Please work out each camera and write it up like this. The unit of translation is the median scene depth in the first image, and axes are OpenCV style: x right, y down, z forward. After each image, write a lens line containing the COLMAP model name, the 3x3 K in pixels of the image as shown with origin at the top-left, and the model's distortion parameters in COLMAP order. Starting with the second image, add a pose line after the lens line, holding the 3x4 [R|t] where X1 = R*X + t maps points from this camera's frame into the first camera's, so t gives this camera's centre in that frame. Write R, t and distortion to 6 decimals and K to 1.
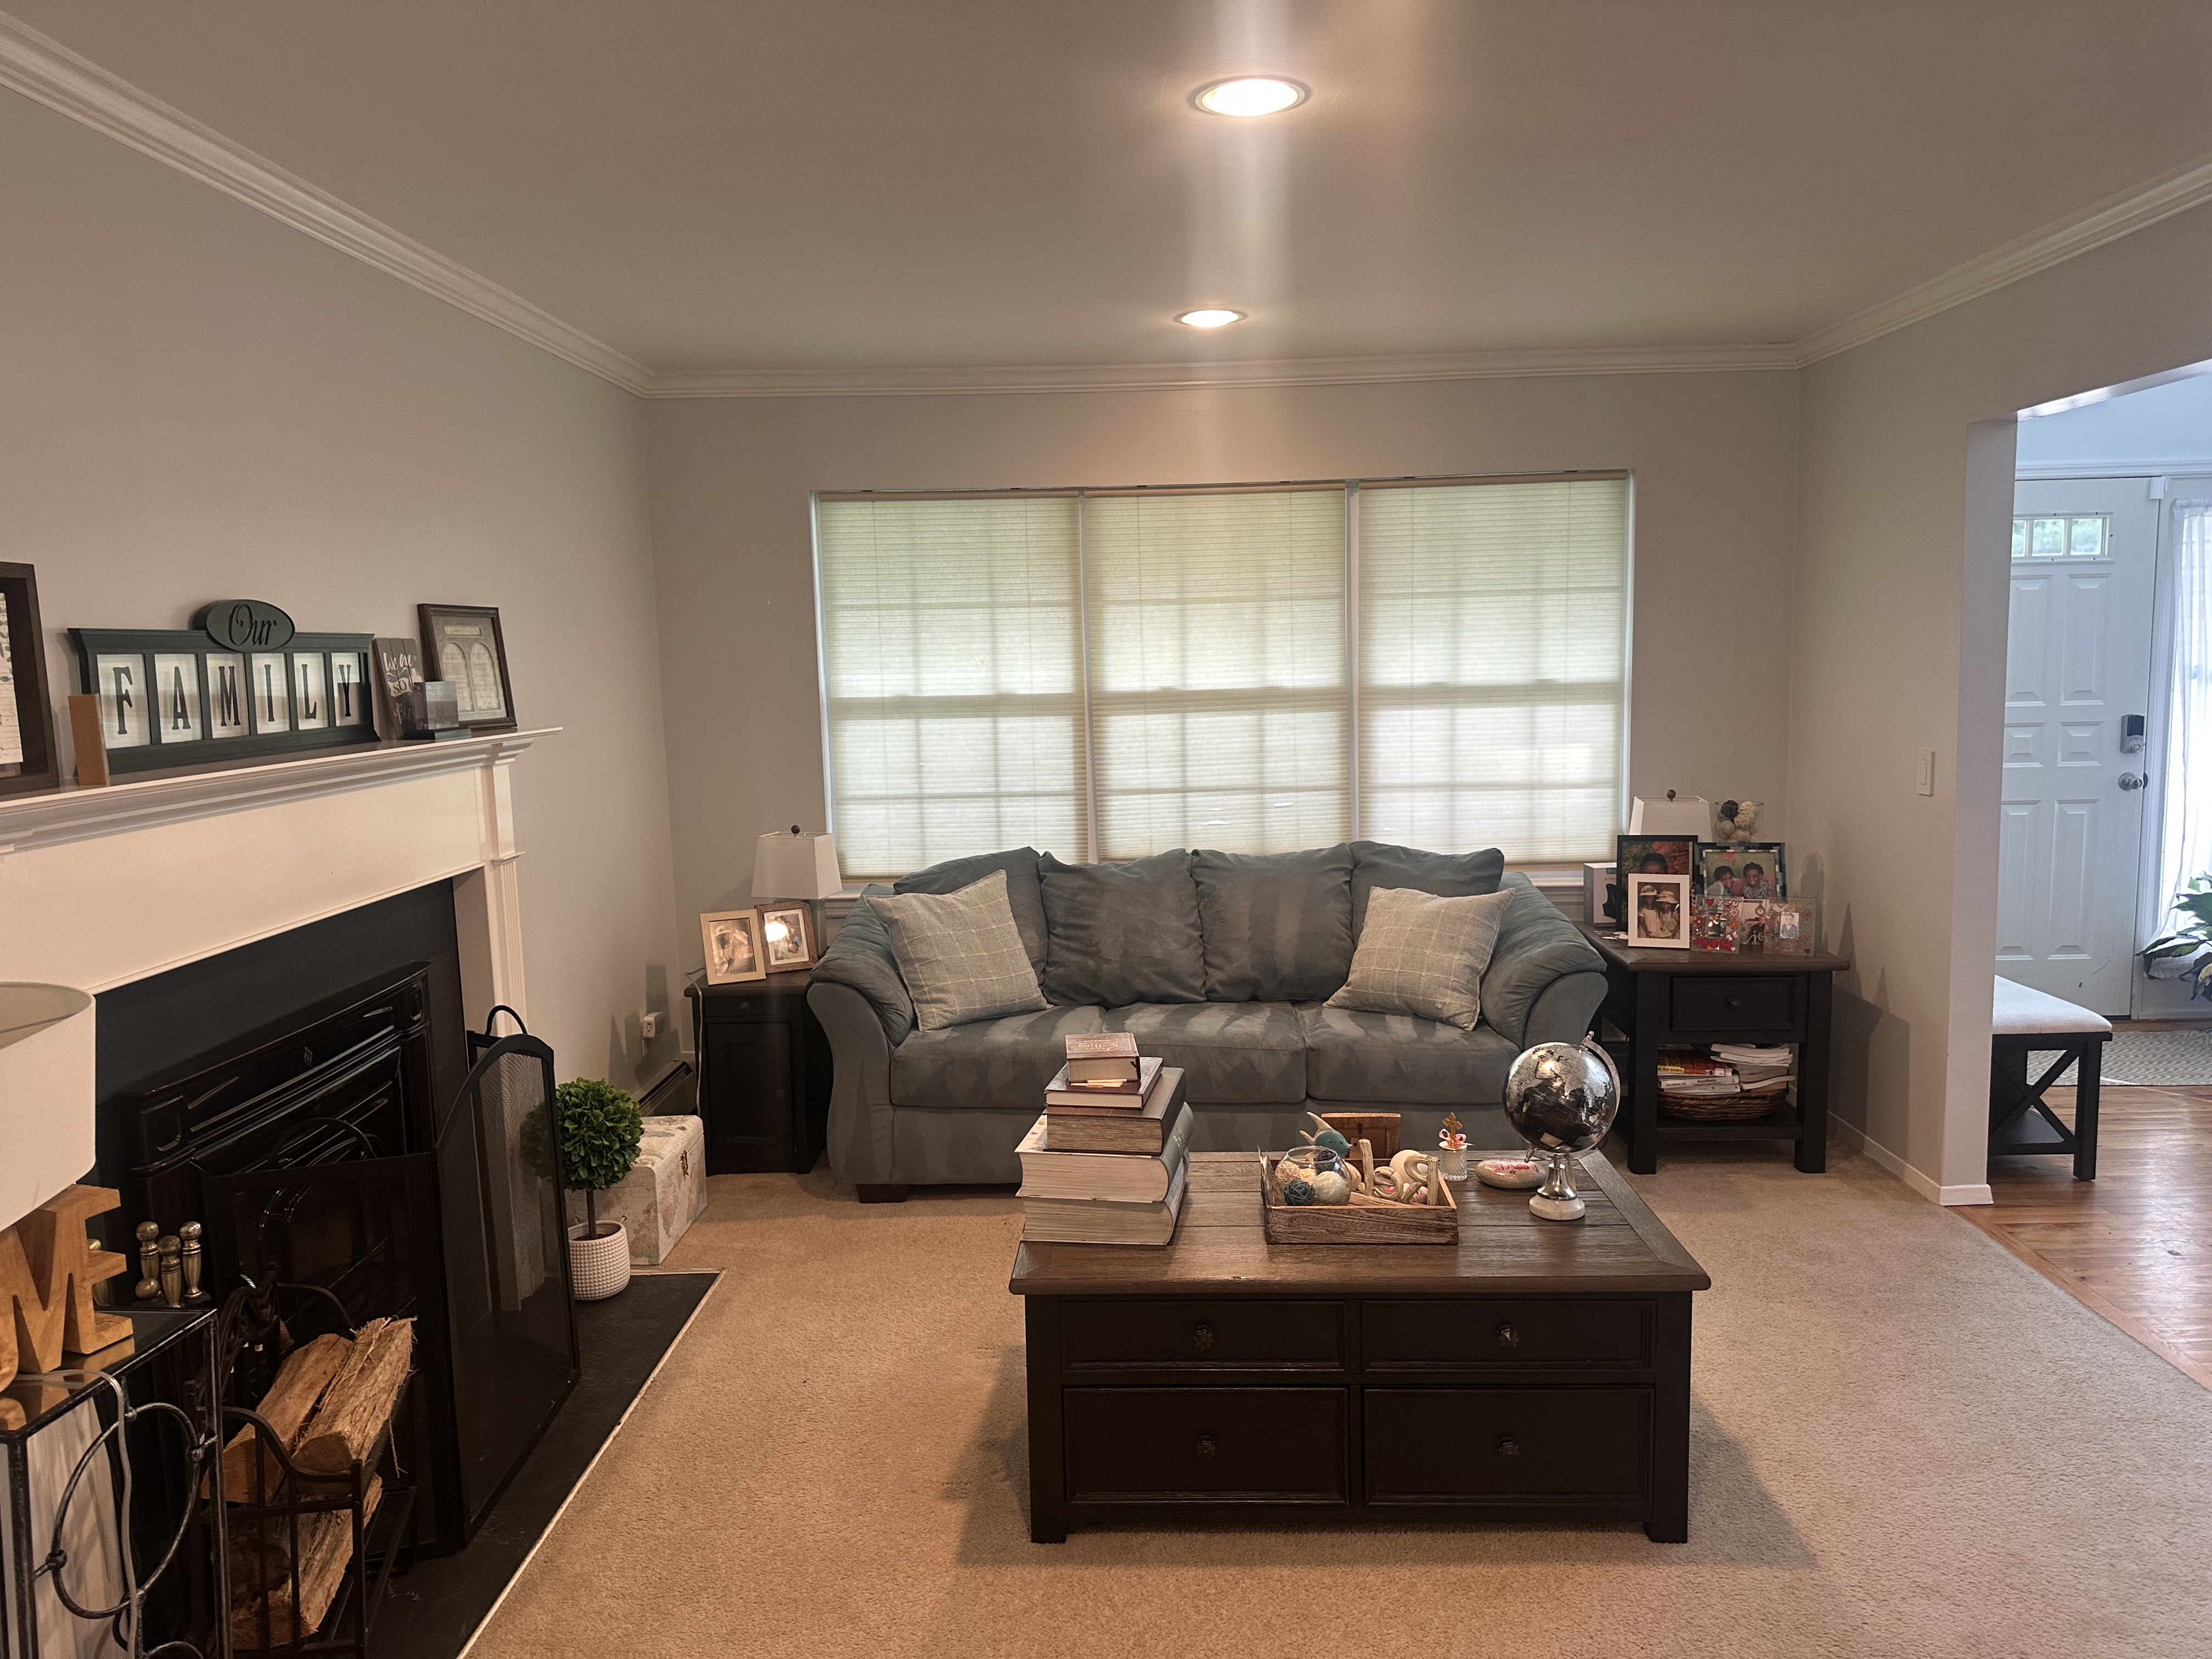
lens RADIAL K [[1562.6, 0, 1106.2], [0, 1562.6, 838.5], [0, 0, 1]] dist [0.106828, -0.141517]
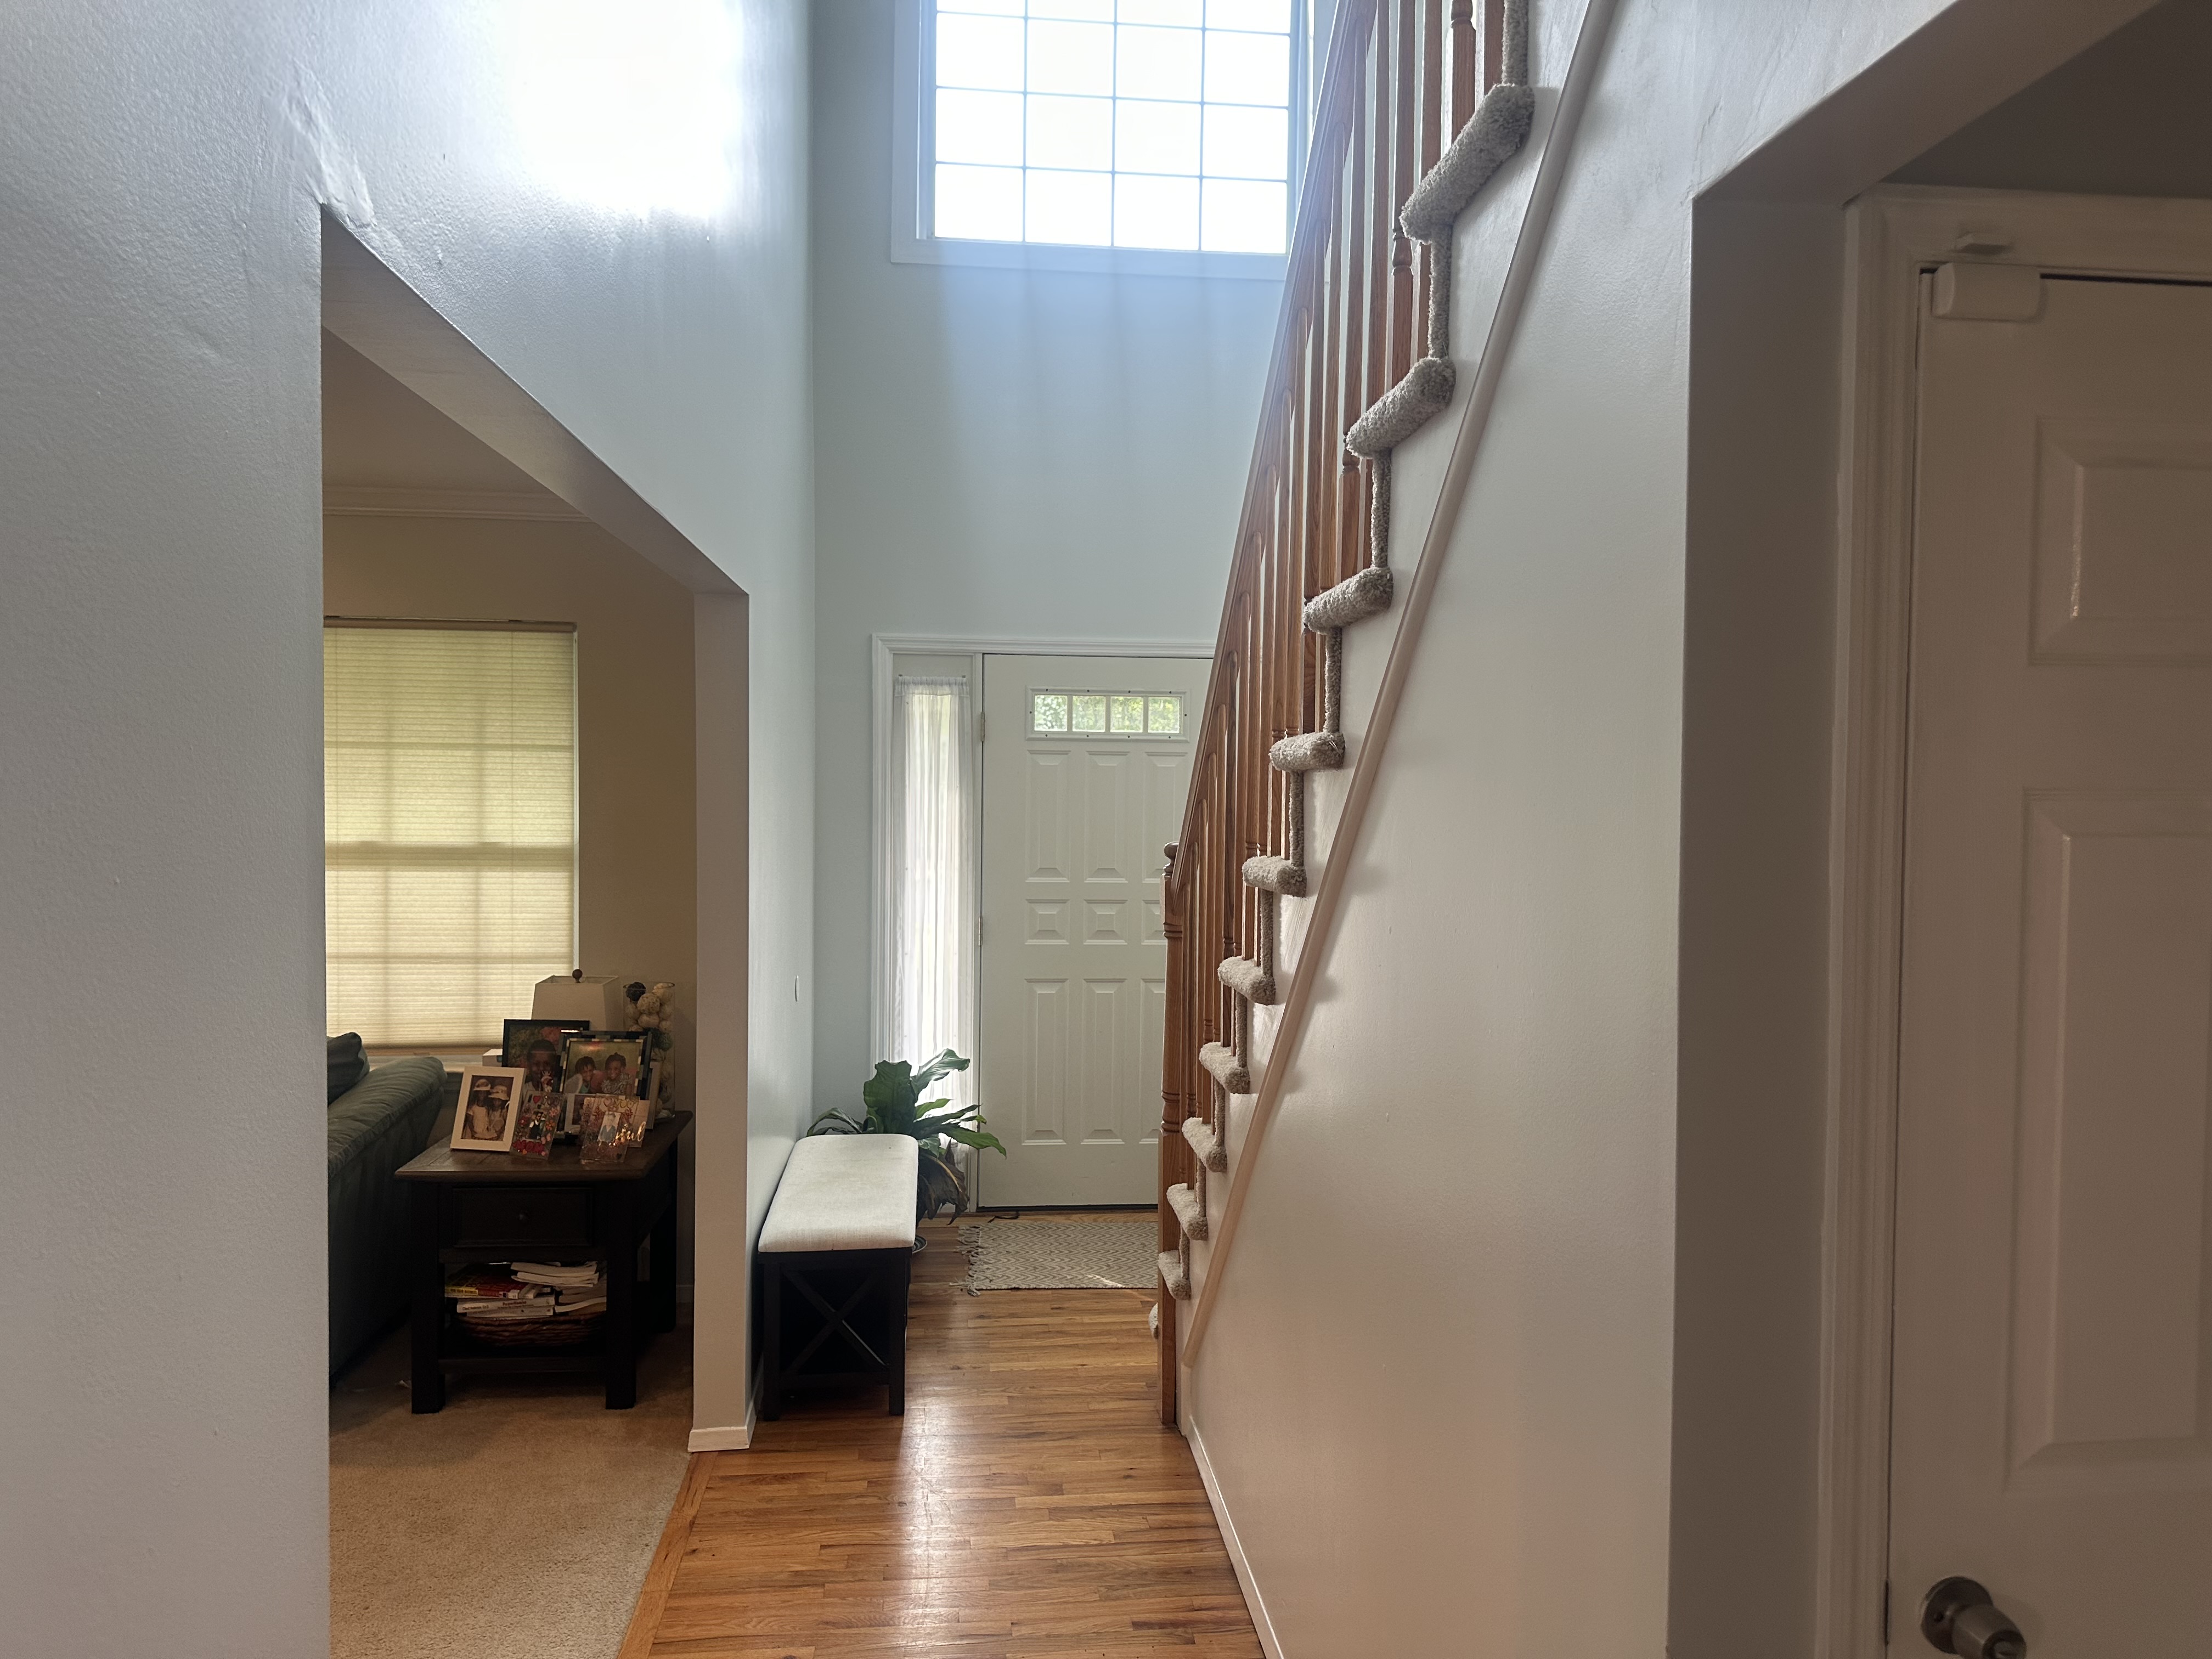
lens RADIAL K [[1562.6, 0, 1106.2], [0, 1562.6, 838.5], [0, 0, 1]] dist [0.106828, -0.141517]
pose [[0.992741, 0.031211, 0.116147, 0.578382], [-0.022053, 0.996605, -0.079317, -0.042362], [-0.118229, 0.076180, 0.990060, 0.055751]]
